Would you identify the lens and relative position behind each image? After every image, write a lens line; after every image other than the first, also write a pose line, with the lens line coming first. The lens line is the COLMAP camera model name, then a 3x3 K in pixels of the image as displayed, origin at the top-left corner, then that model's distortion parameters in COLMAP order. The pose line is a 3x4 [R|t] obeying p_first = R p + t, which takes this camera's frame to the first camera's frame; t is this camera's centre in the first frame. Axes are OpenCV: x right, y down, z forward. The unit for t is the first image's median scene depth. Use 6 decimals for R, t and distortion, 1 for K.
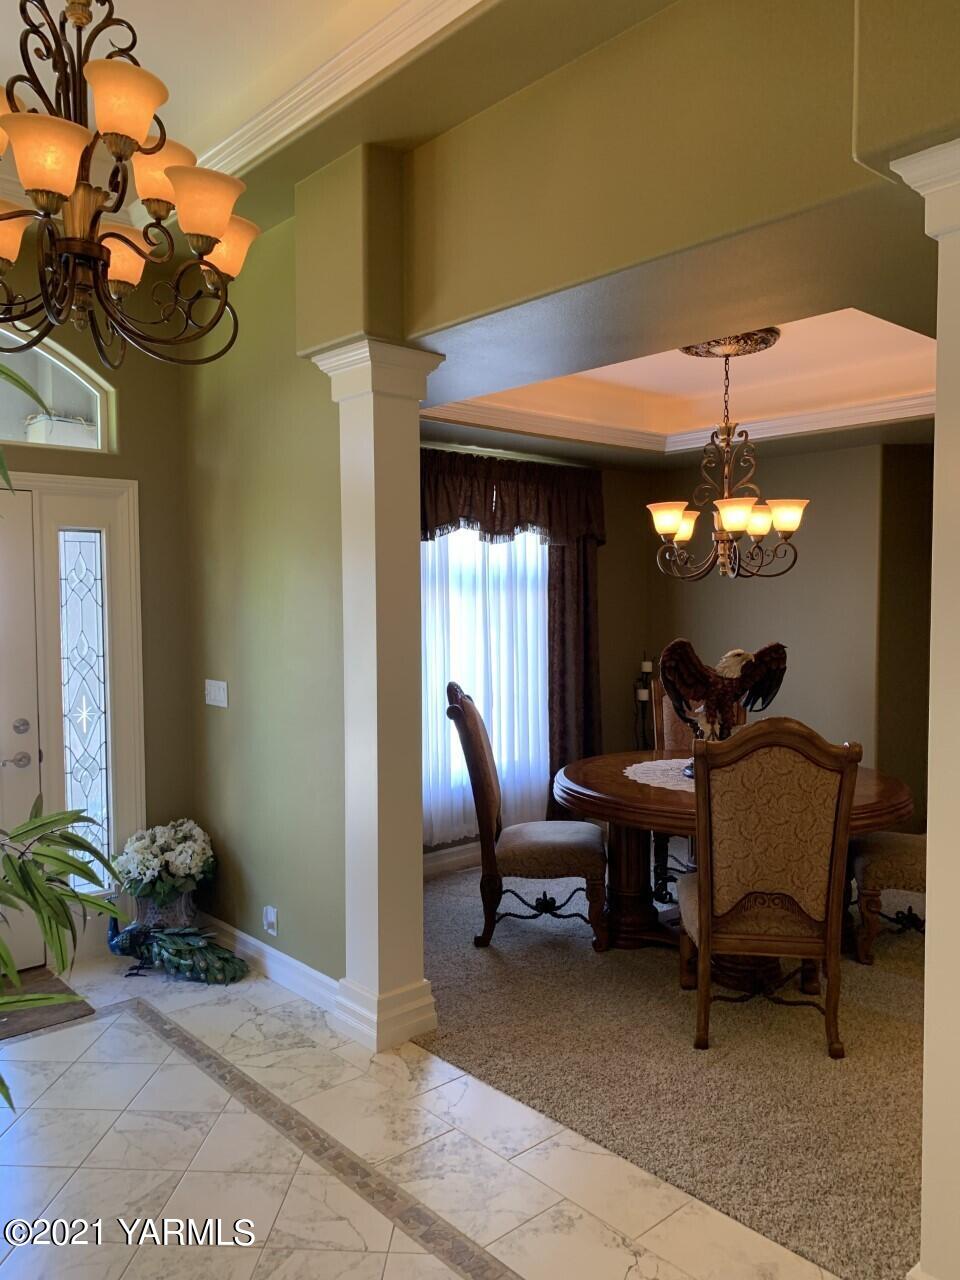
lens RADIAL K [[970.9, 0, 480.0], [0, 970.9, 640.0], [0, 0, 1]] dist [0.069100, -0.095194]
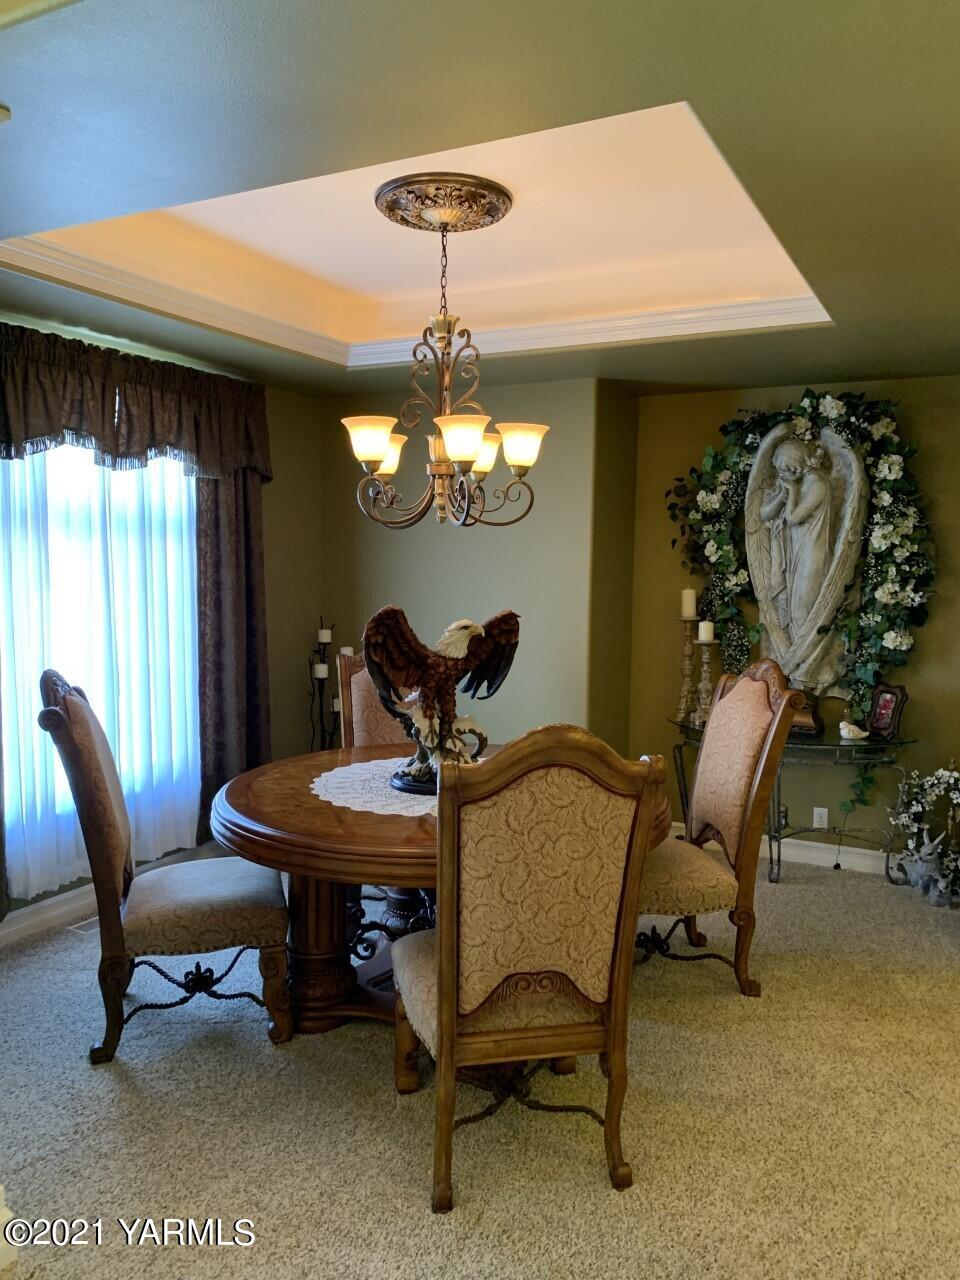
lens RADIAL K [[970.9, 0, 480.0], [0, 970.9, 640.0], [0, 0, 1]] dist [0.069100, -0.095194]
pose [[0.936295, -0.013644, 0.350949, 0.012189], [-0.001946, 0.999028, 0.044030, -0.007522], [-0.351209, -0.041908, 0.935359, 0.286204]]
